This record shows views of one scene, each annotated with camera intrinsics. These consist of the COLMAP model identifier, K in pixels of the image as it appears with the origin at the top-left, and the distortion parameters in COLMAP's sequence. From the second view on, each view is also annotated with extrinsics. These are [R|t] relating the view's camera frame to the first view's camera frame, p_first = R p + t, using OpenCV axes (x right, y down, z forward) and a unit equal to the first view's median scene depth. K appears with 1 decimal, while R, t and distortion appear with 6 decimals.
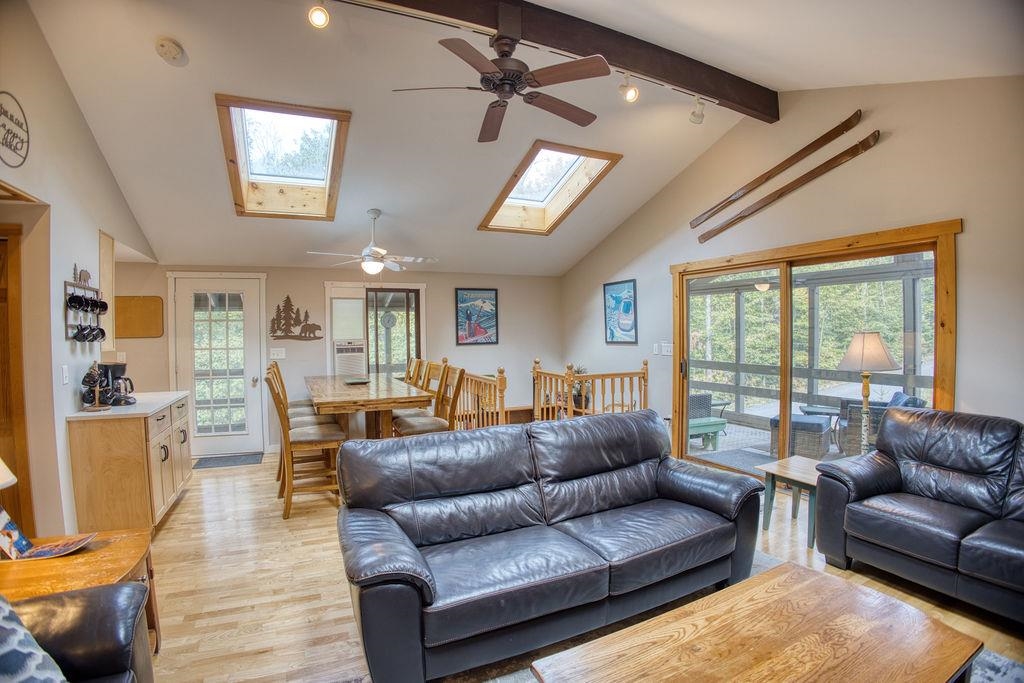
lens RADIAL K [[477.2, 0, 506.0], [0, 477.2, 339.4], [0, 0, 1]] dist [-0.104859, 0.015264]
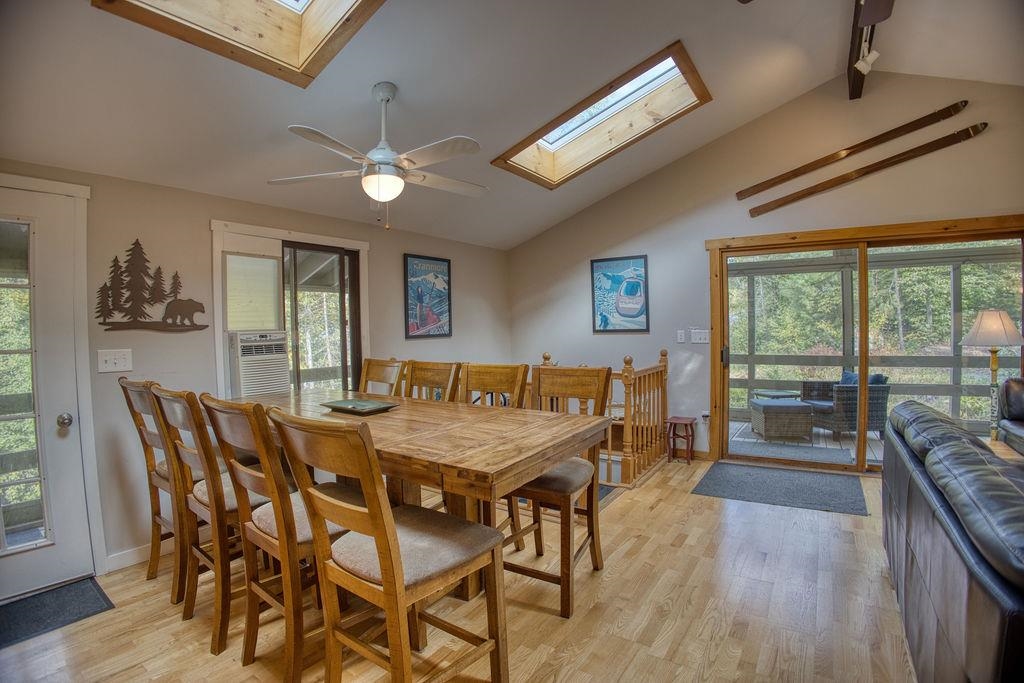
lens RADIAL K [[477.2, 0, 506.7], [0, 477.2, 341.0], [0, 0, 1]] dist [-0.104859, 0.015264]
pose [[0.854044, -0.020575, 0.519794, -0.379813], [0.019150, 0.999784, 0.008110, 0.014691], [-0.519849, 0.003028, 0.854253, 0.404079]]
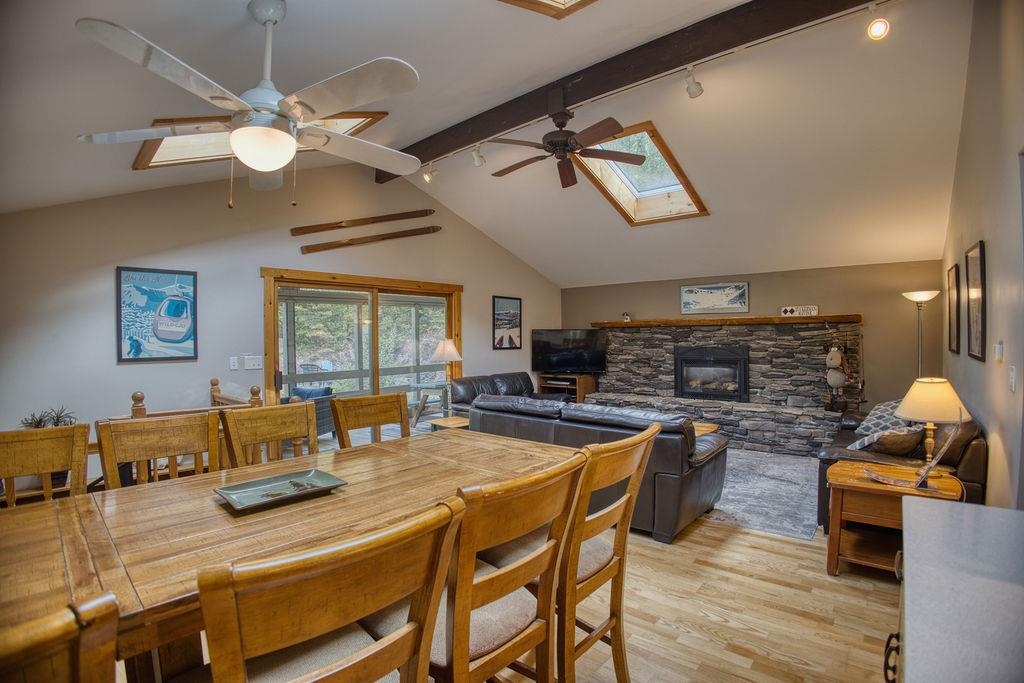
lens RADIAL K [[477.2, 0, 513.7], [0, 477.2, 346.3], [0, 0, 1]] dist [-0.104859, 0.015264]
pose [[-0.392347, 0.002858, 0.919813, -0.570589], [0.037492, 0.999214, 0.012887, -0.000950], [-0.919053, 0.039542, -0.392146, 0.815560]]
